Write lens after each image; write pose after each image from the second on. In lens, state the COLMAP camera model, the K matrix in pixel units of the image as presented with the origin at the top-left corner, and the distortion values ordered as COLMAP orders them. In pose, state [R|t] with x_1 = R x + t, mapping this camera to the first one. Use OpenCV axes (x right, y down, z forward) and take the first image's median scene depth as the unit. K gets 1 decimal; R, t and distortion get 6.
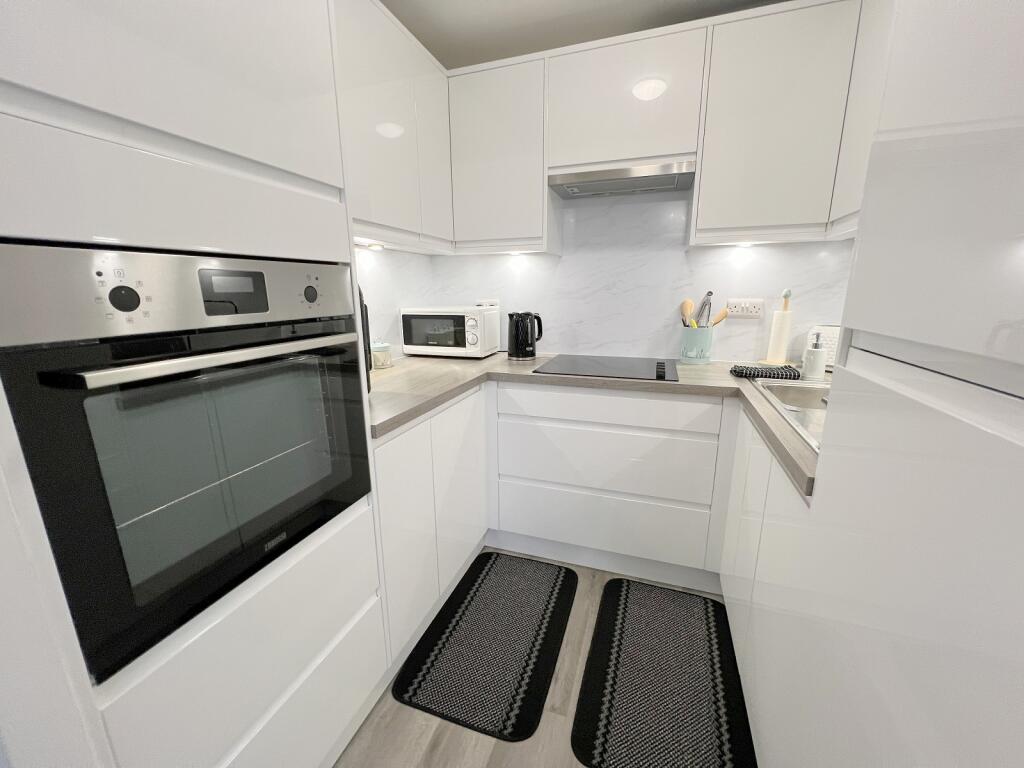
lens RADIAL K [[409.0, 0, 511.9], [0, 409.0, 384.3], [0, 0, 1]] dist [-0.002872, -0.000023]
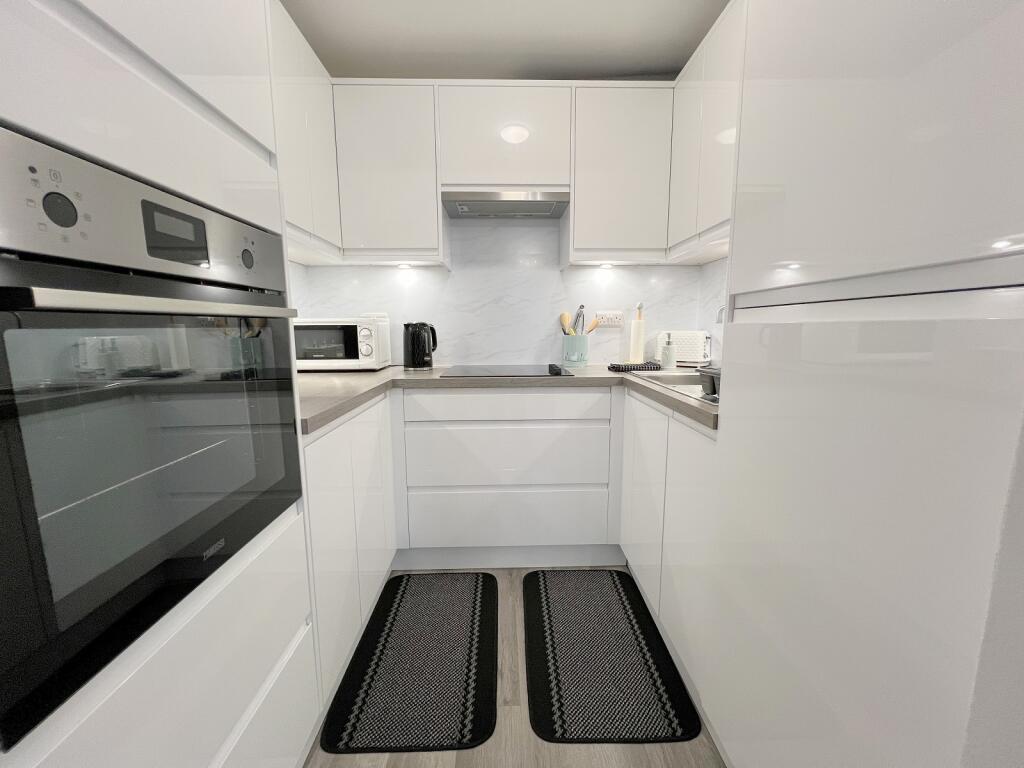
lens RADIAL K [[409.0, 0, 510.6], [0, 409.0, 385.1], [0, 0, 1]] dist [-0.002872, -0.000023]
pose [[0.934099, -0.046995, 0.353908, -0.153926], [0.078924, 0.993955, -0.076325, 0.086899], [-0.348182, 0.099227, 0.932161, 0.004770]]
